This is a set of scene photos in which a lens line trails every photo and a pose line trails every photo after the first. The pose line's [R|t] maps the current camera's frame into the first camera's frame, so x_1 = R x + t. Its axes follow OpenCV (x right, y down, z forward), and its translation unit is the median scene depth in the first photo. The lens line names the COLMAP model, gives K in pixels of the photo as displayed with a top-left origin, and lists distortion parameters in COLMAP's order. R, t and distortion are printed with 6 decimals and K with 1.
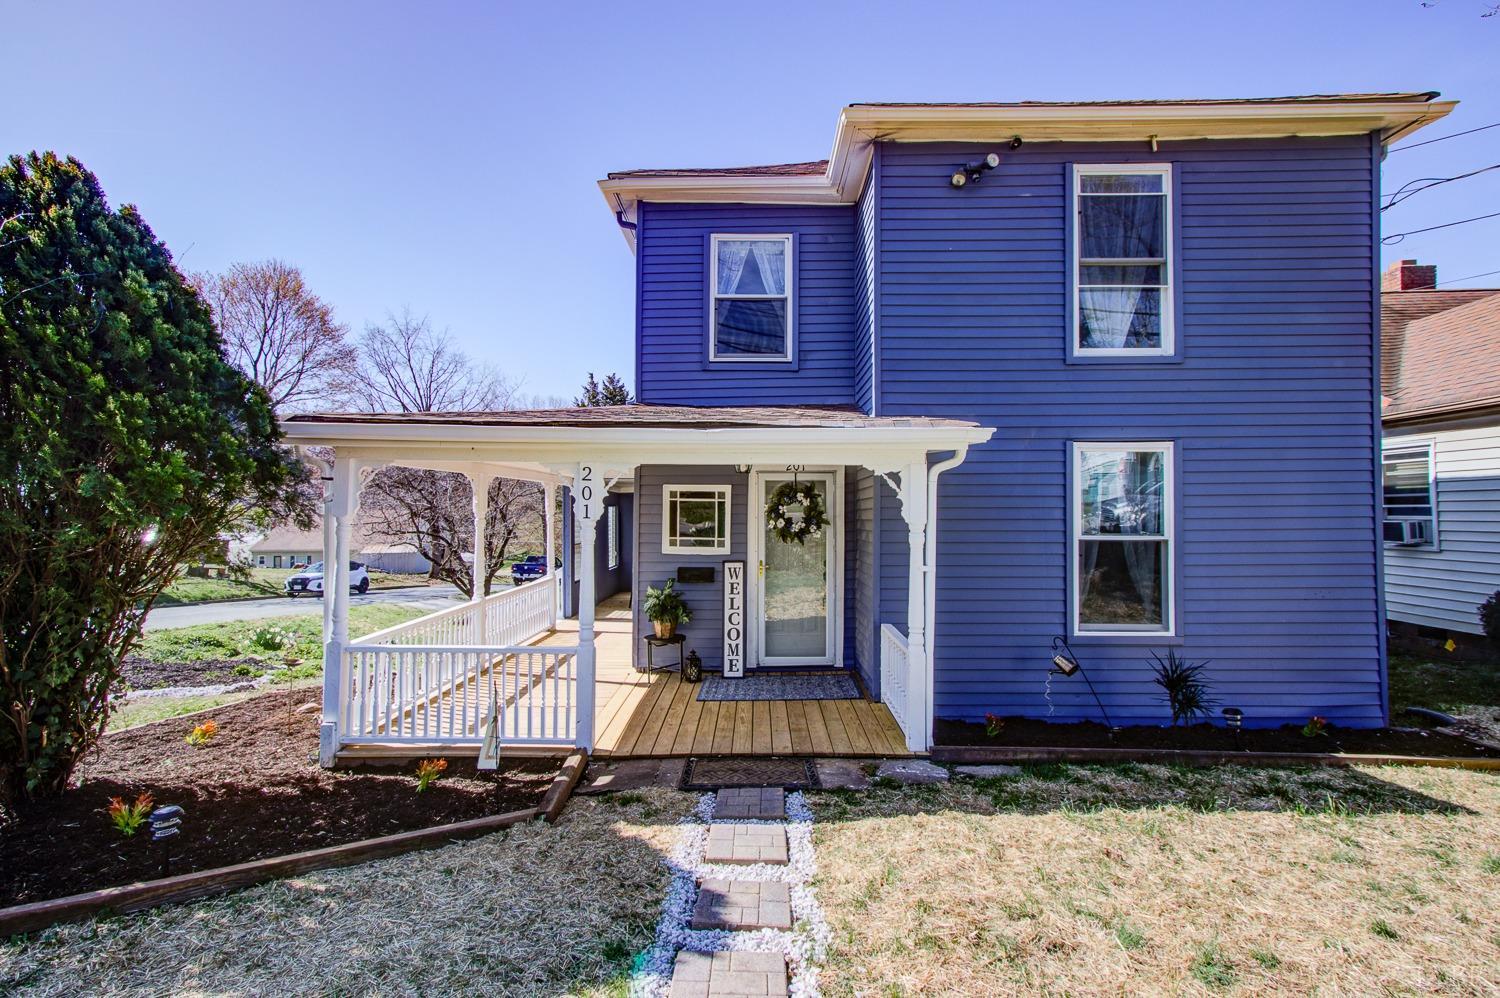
lens RADIAL K [[683.9, 0, 733.9], [0, 683.9, 500.9], [0, 0, 1]] dist [0.004270, 0.002404]
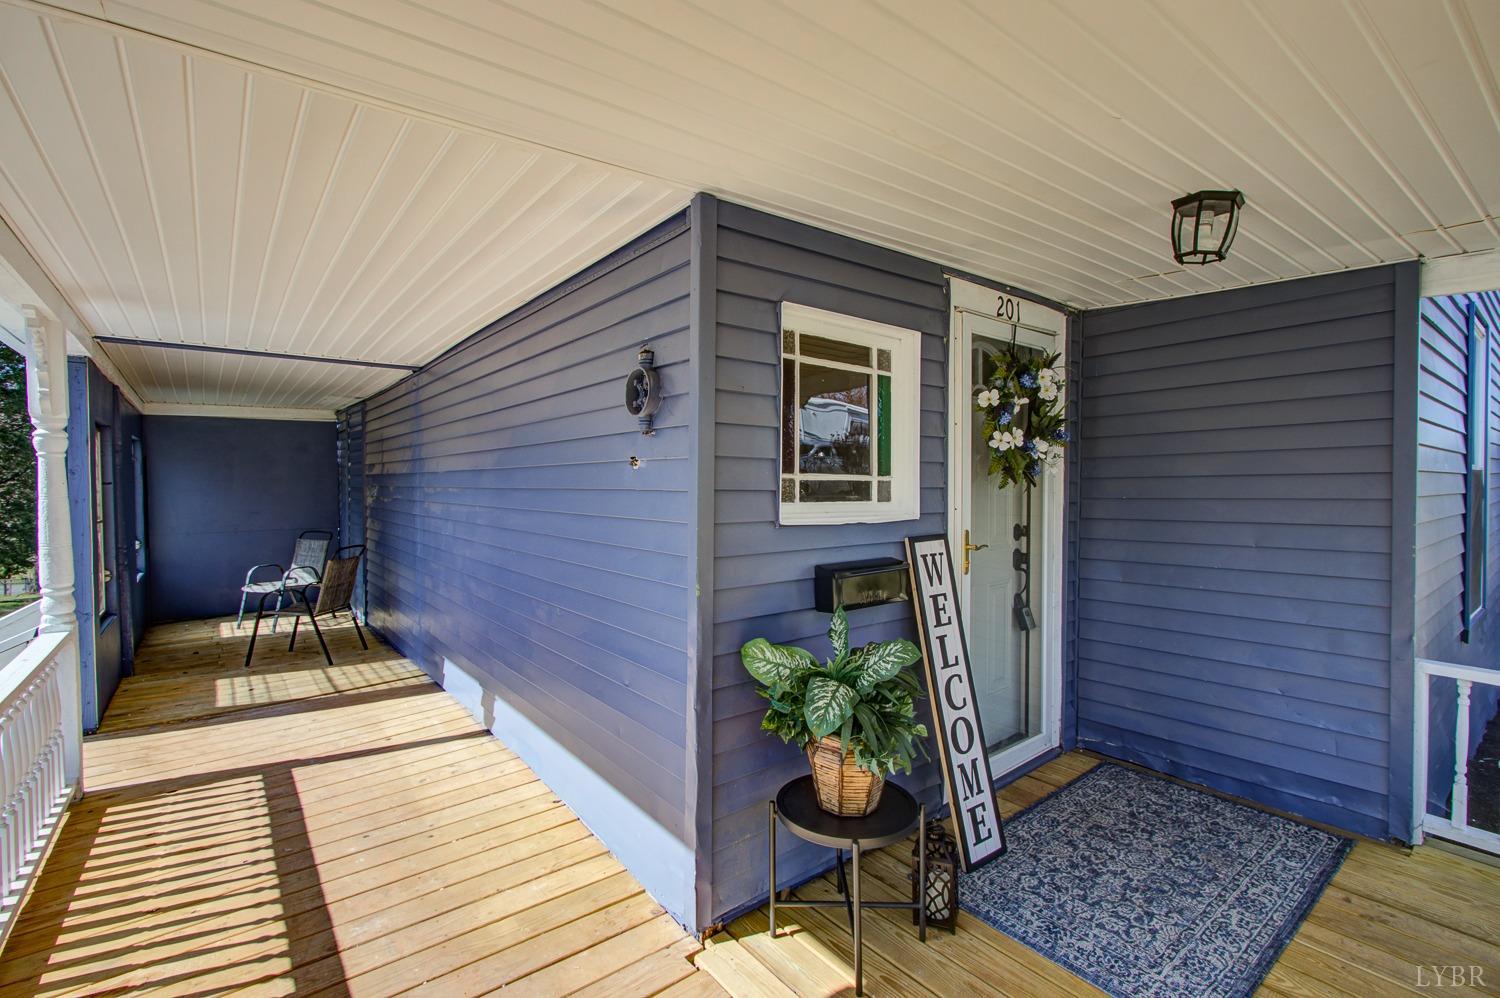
lens RADIAL K [[683.9, 0, 726.8], [0, 683.9, 483.6], [0, 0, 1]] dist [0.004270, 0.002404]
pose [[0.771364, -0.003800, 0.636383, -0.328120], [-0.005467, 0.999906, 0.012598, 0.055935], [-0.636370, -0.013196, 0.771271, 0.795433]]
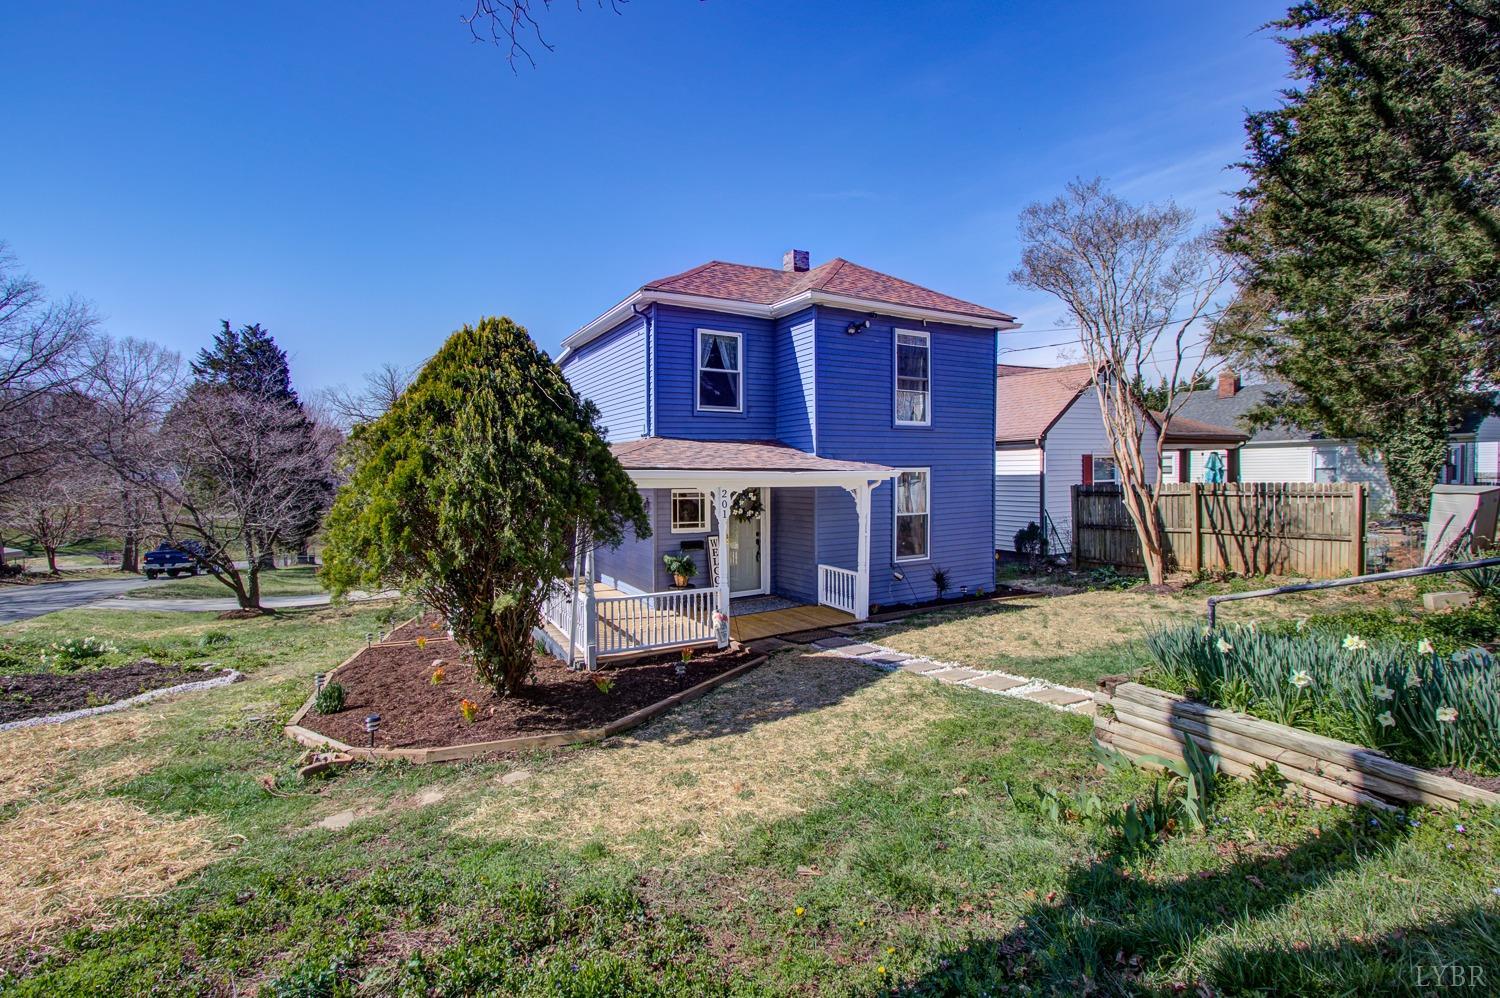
lens RADIAL K [[683.9, 0, 742.0], [0, 683.9, 496.3], [0, 0, 1]] dist [0.004270, 0.002404]
pose [[0.860893, -0.027286, 0.508054, -0.772951], [0.003447, 0.998851, 0.047804, -0.083210], [-0.508774, -0.039403, 0.859998, -0.427503]]
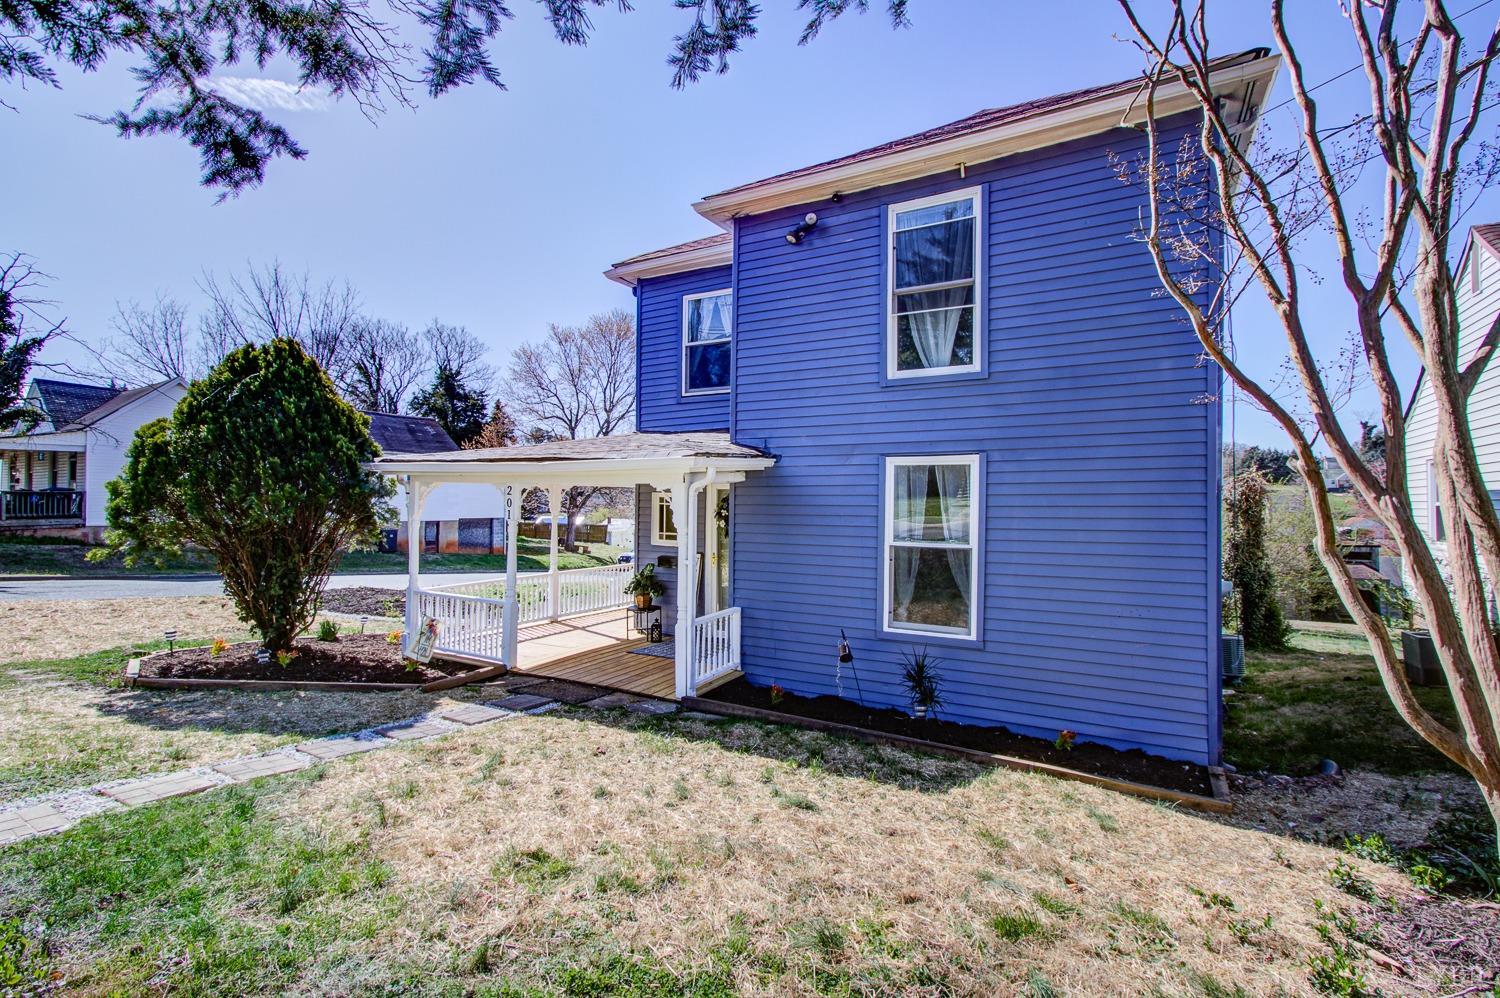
lens RADIAL K [[683.9, 0, 735.0], [0, 683.9, 503.4], [0, 0, 1]] dist [0.004270, 0.002404]
pose [[0.872178, 0.009682, -0.489094, 0.696042], [-0.003357, 0.999899, 0.013808, -0.021562], [0.489178, -0.010402, 0.872122, -0.073432]]
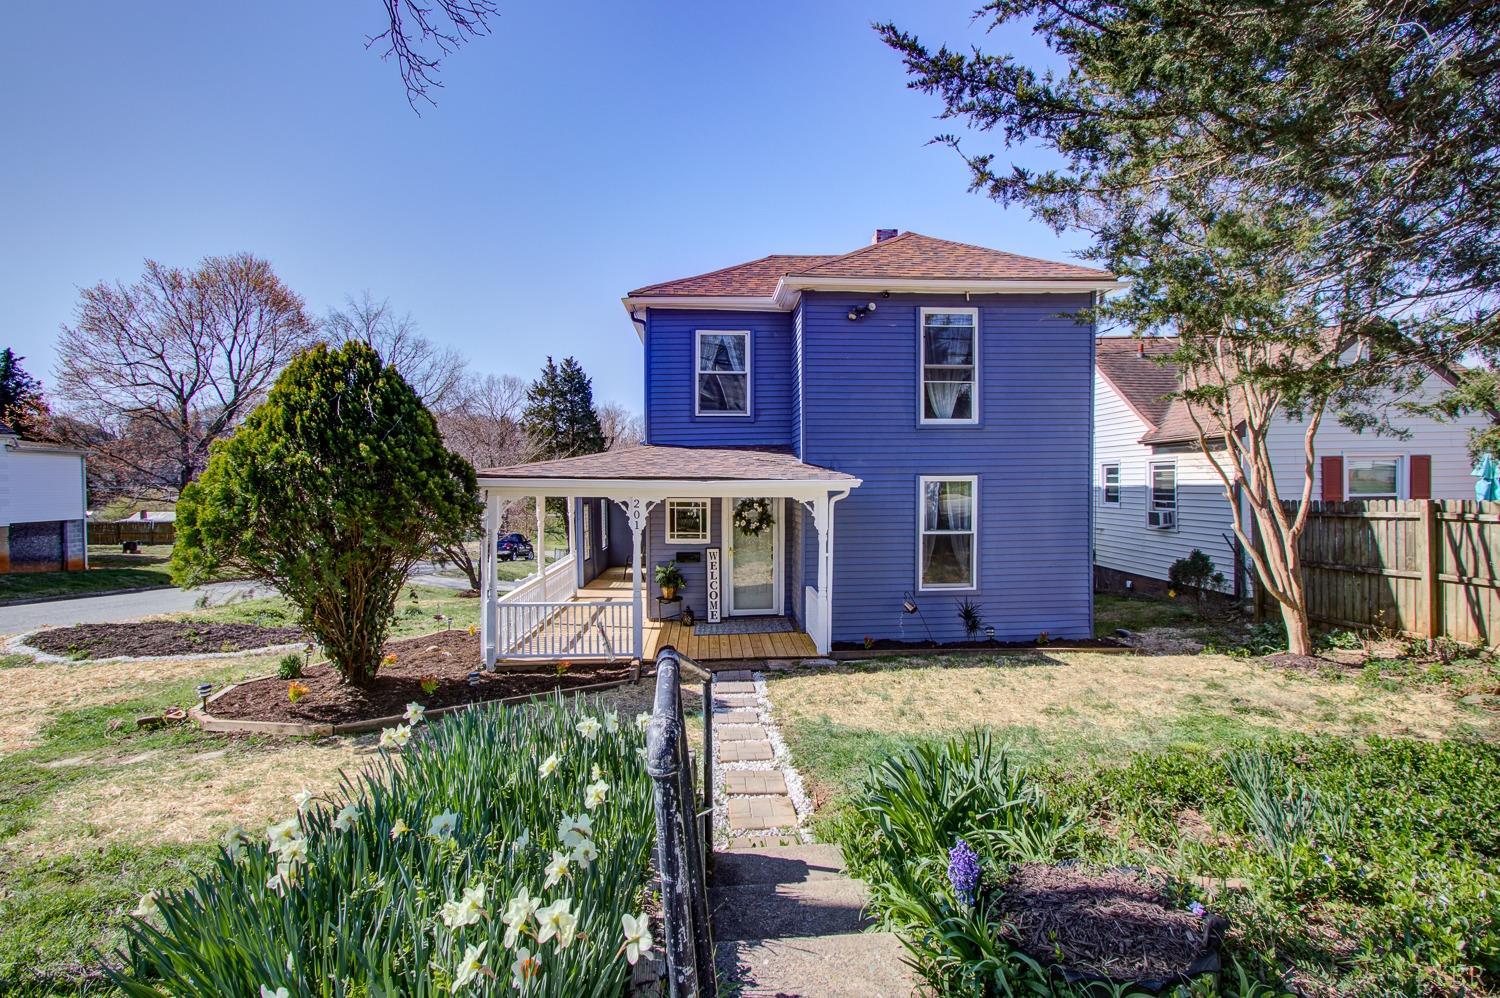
lens RADIAL K [[683.9, 0, 736.9], [0, 683.9, 504.1], [0, 0, 1]] dist [0.004270, 0.002404]
pose [[0.996876, -0.008990, 0.078463, -0.066985], [0.005329, 0.998893, 0.046747, -0.082156], [-0.078797, -0.046182, 0.995820, -0.530091]]
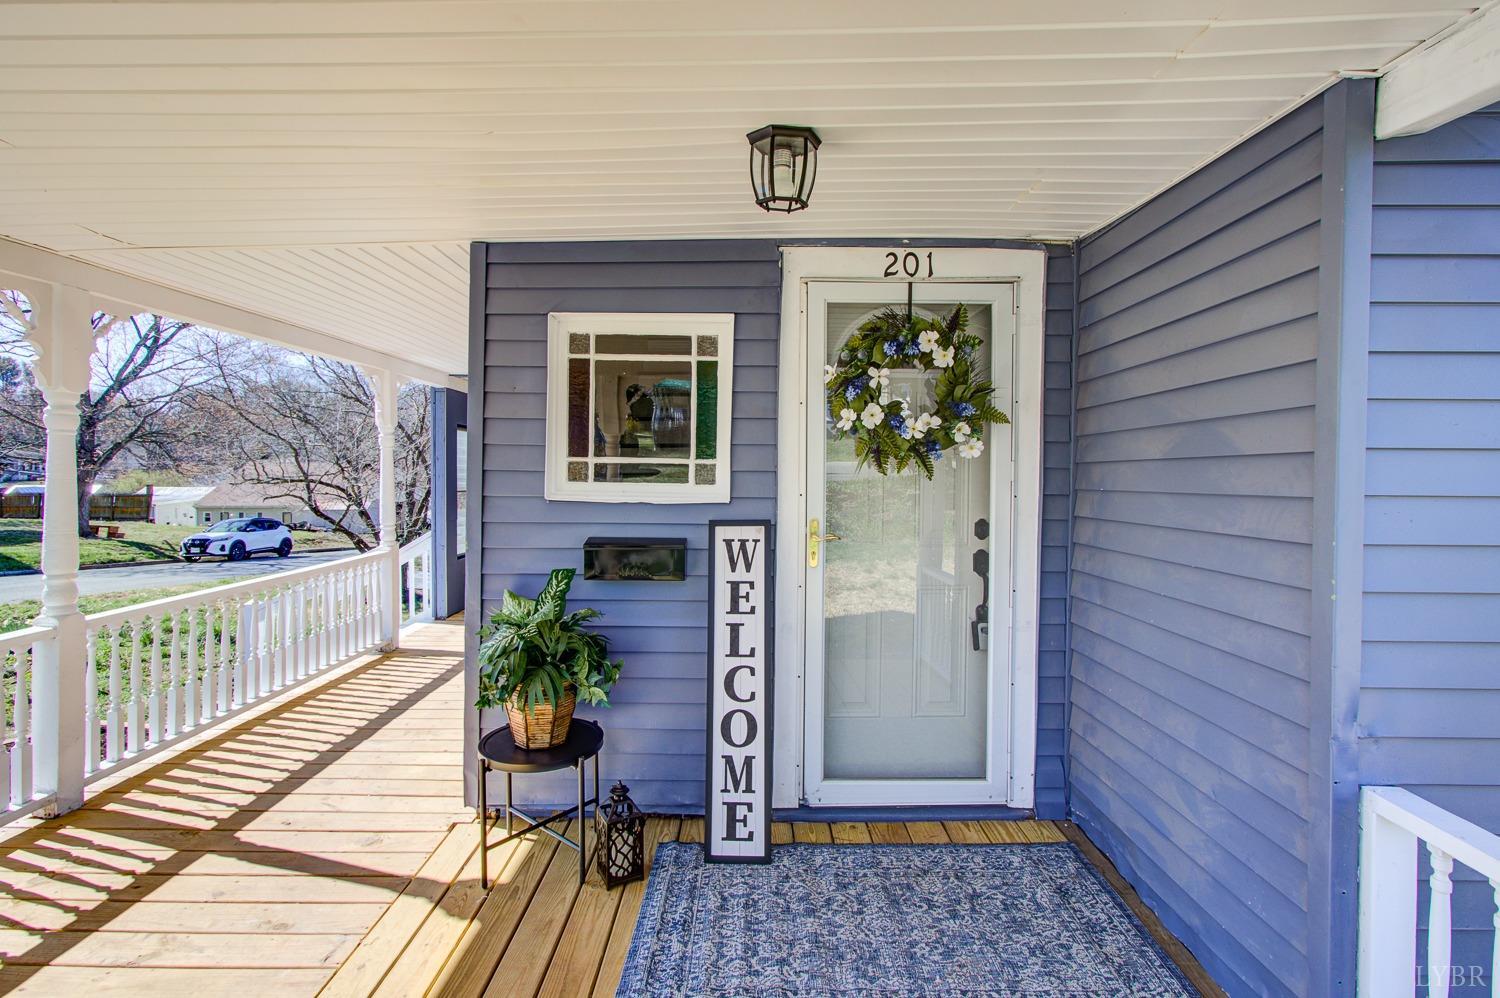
lens RADIAL K [[683.9, 0, 728.3], [0, 683.9, 471.6], [0, 0, 1]] dist [0.004270, 0.002404]
pose [[0.999891, 0.006260, 0.013384, -0.011608], [-0.006462, 0.999865, 0.015086, 0.056797], [-0.013288, -0.015171, 0.999797, 0.645749]]
